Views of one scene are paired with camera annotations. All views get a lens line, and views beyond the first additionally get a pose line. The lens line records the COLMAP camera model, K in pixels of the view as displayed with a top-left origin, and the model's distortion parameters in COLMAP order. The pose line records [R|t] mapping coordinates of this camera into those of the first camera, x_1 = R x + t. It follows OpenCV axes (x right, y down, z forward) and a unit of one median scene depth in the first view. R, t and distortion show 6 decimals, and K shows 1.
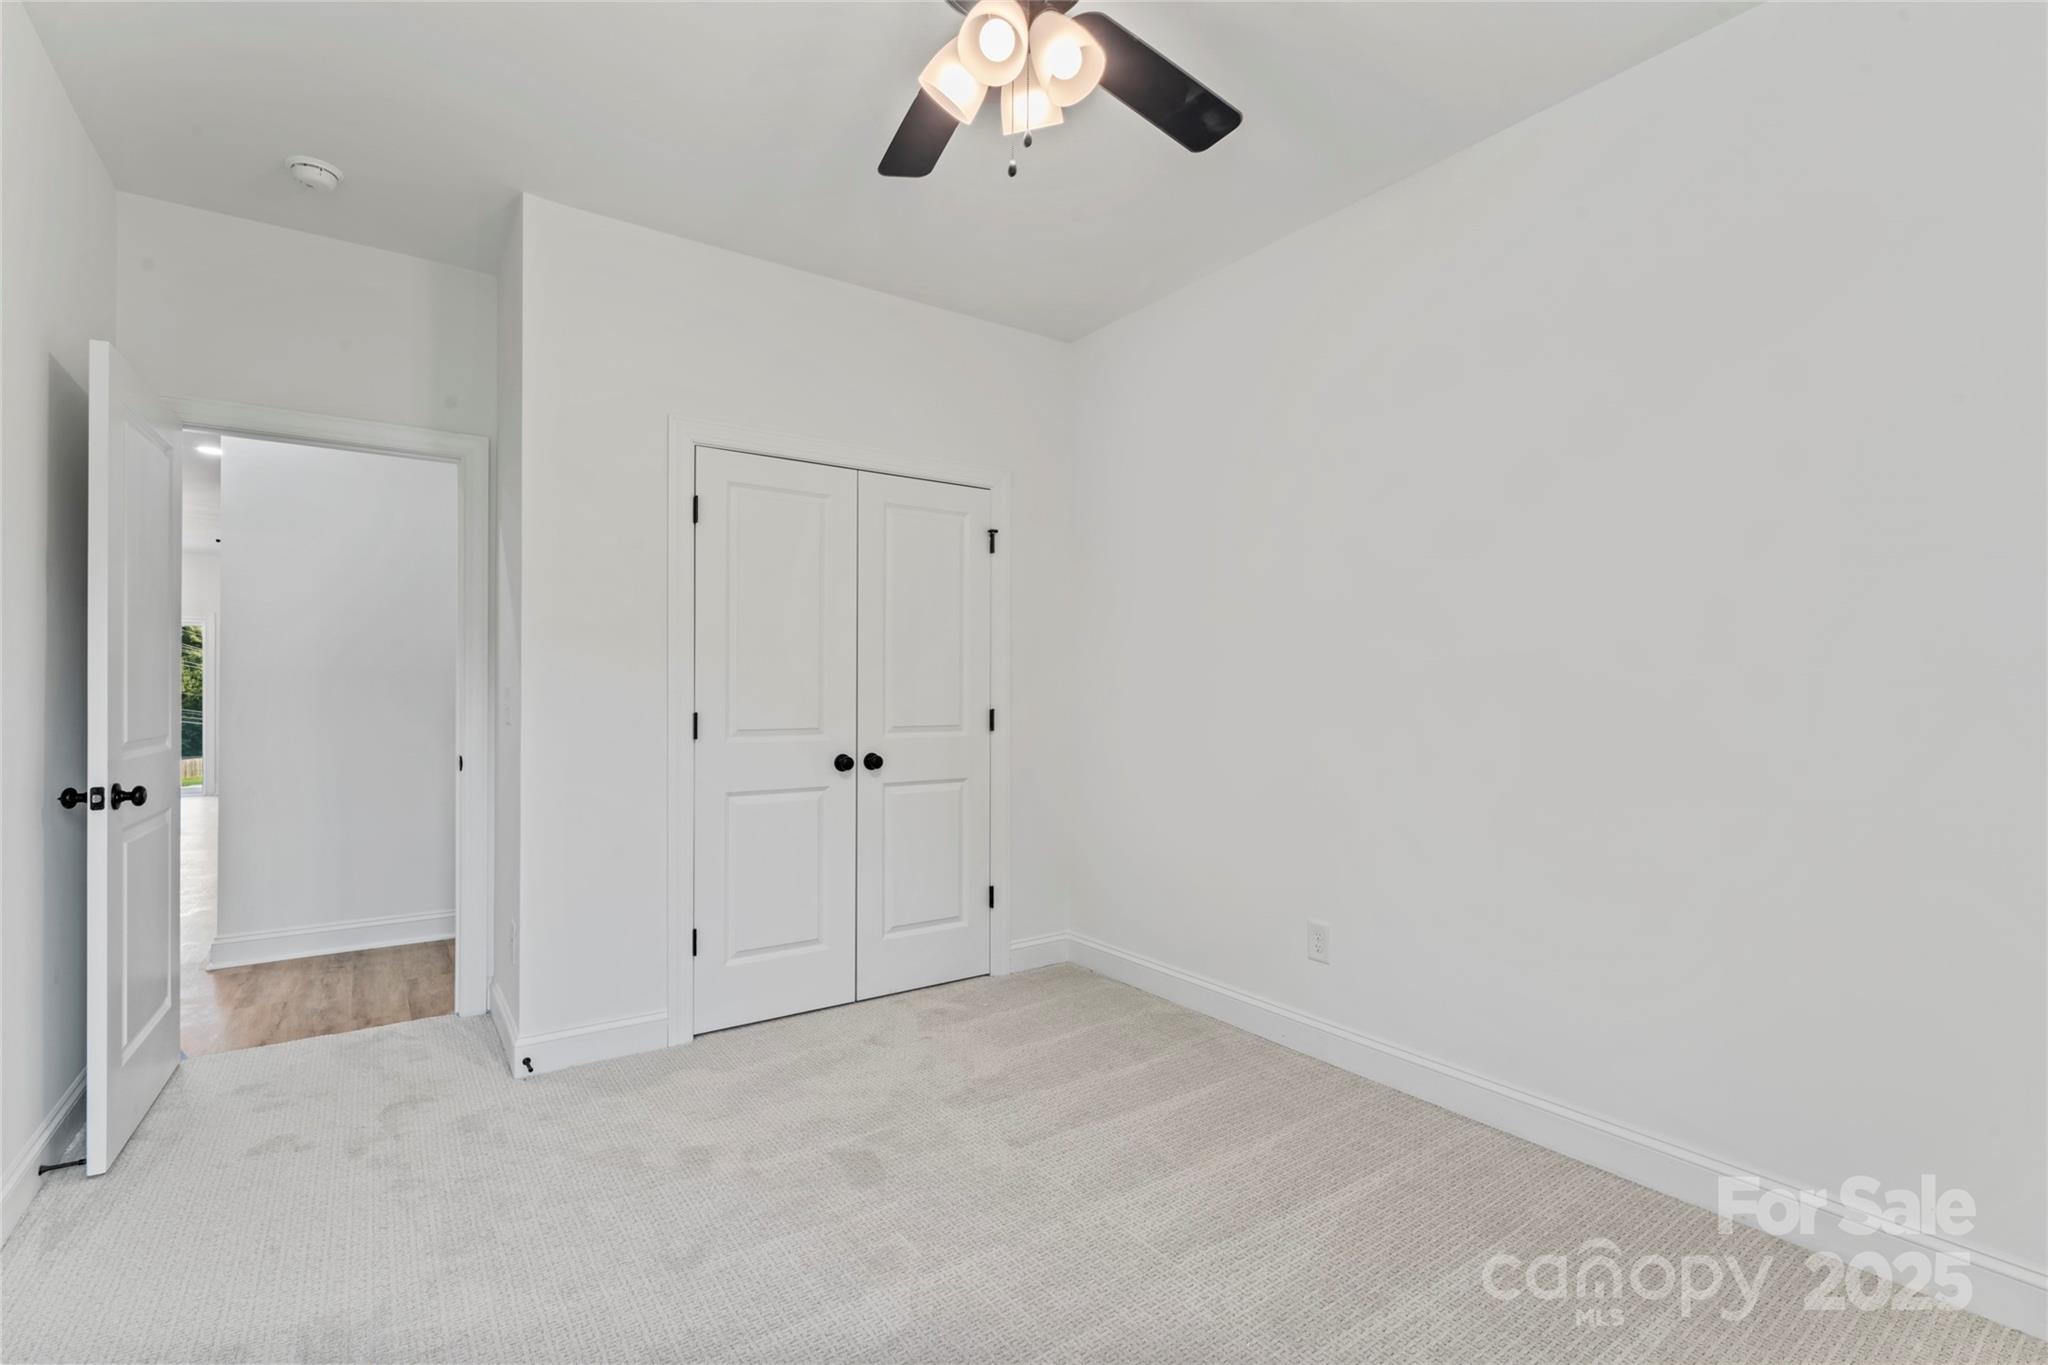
lens RADIAL K [[905.1, 0, 1024.0], [0, 905.1, 682.5], [0, 0, 1]] dist [0.002713, 0.000586]
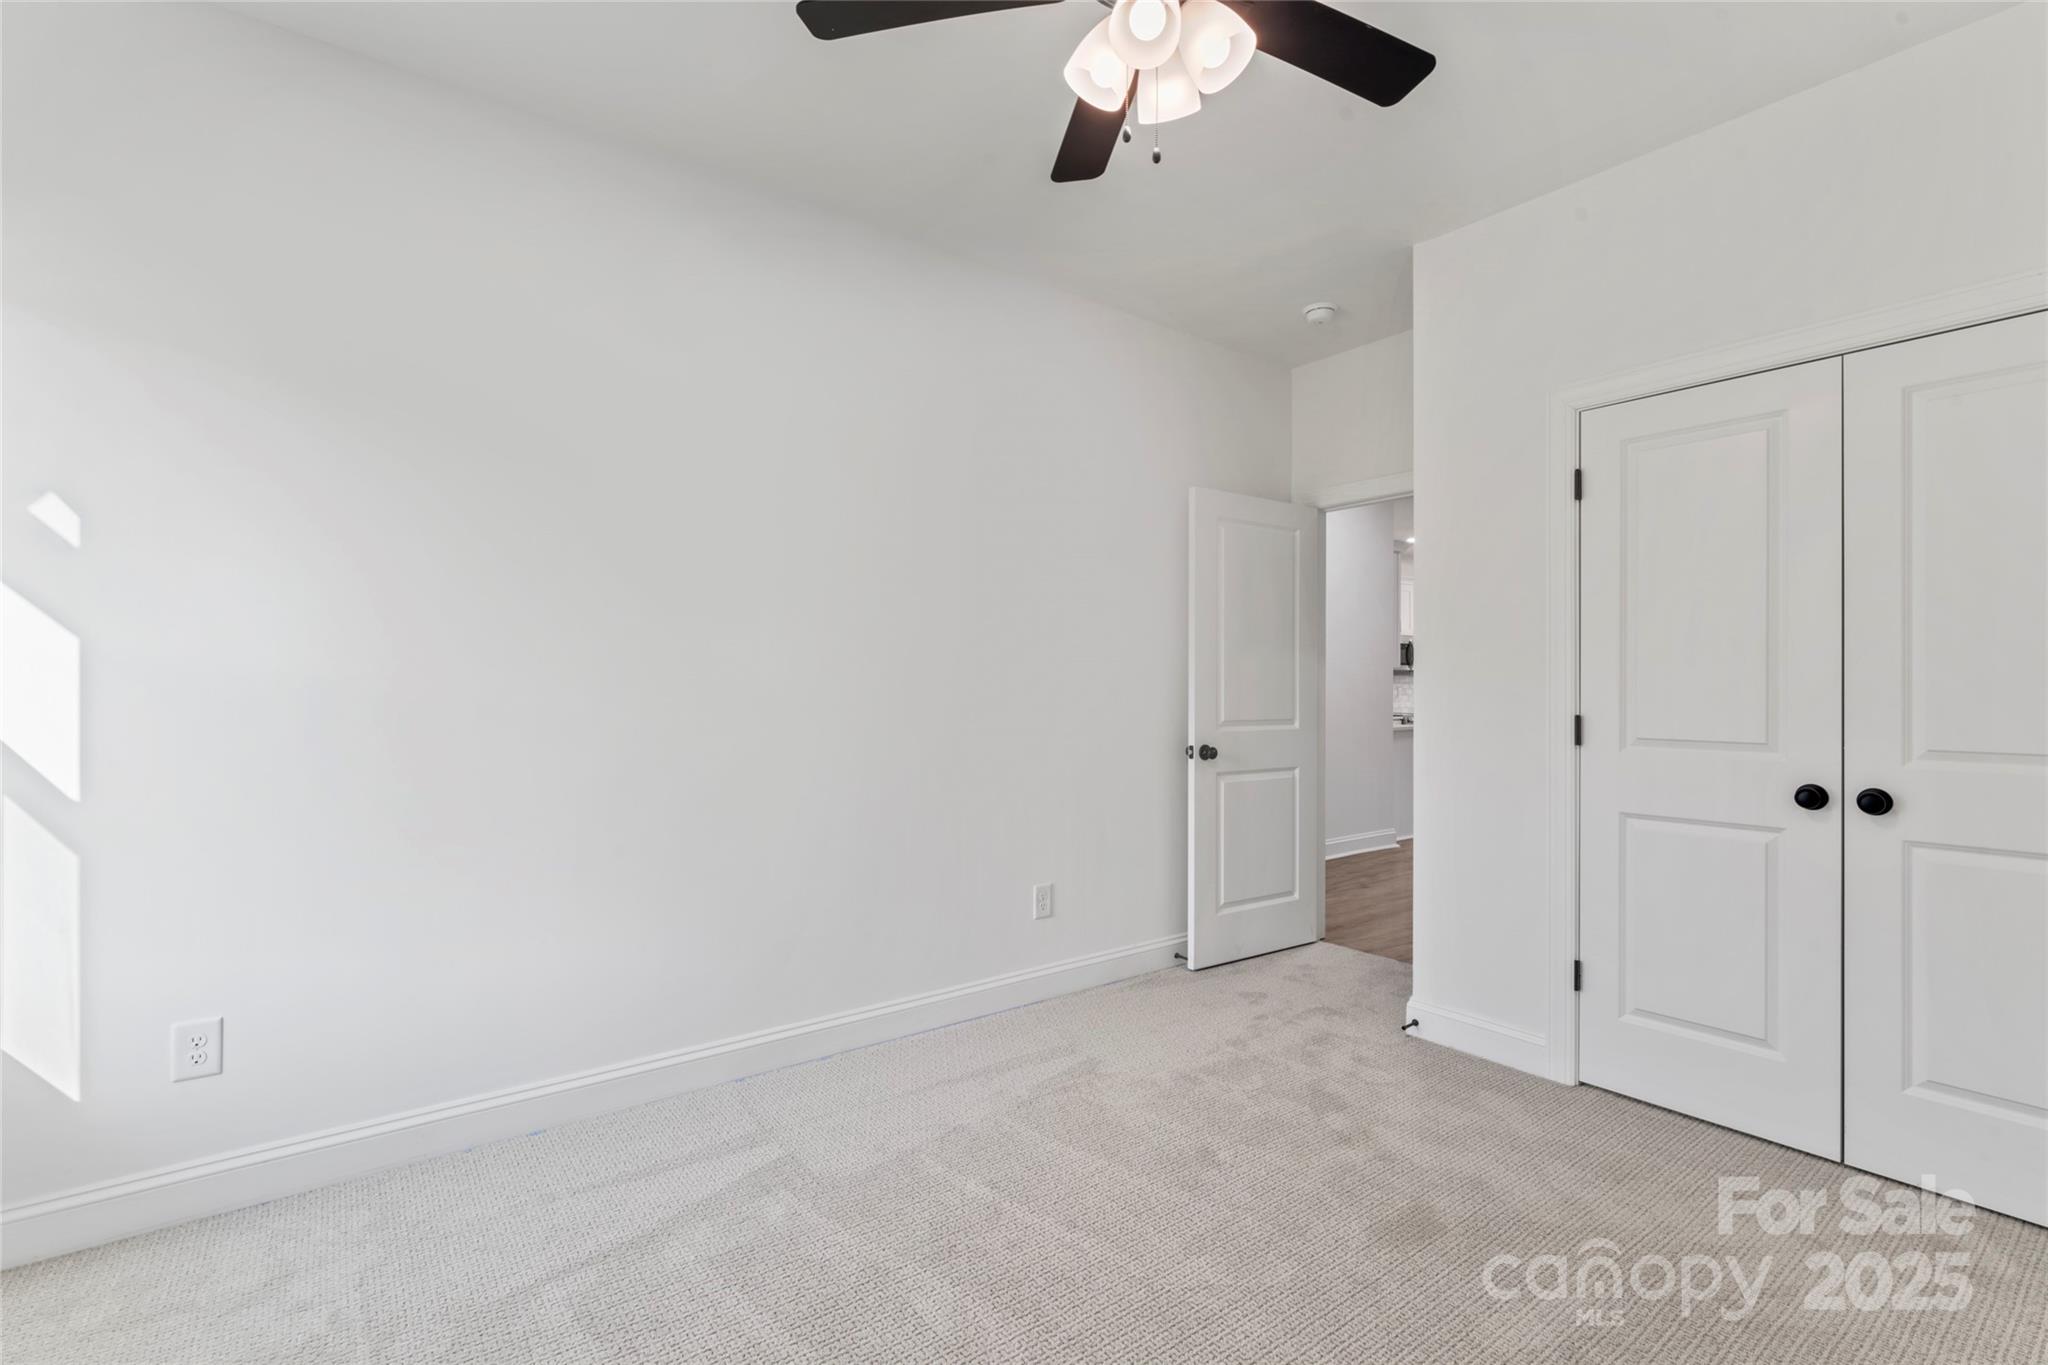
lens RADIAL K [[925.1, 0, 1024.0], [0, 925.1, 682.5], [0, 0, 1]] dist [-0.000591, -0.000036]
pose [[0.057763, -0.009540, -0.998285, 0.535204], [0.004936, 0.999945, -0.009270, 0.007623], [0.998318, -0.004392, 0.057807, 0.435174]]
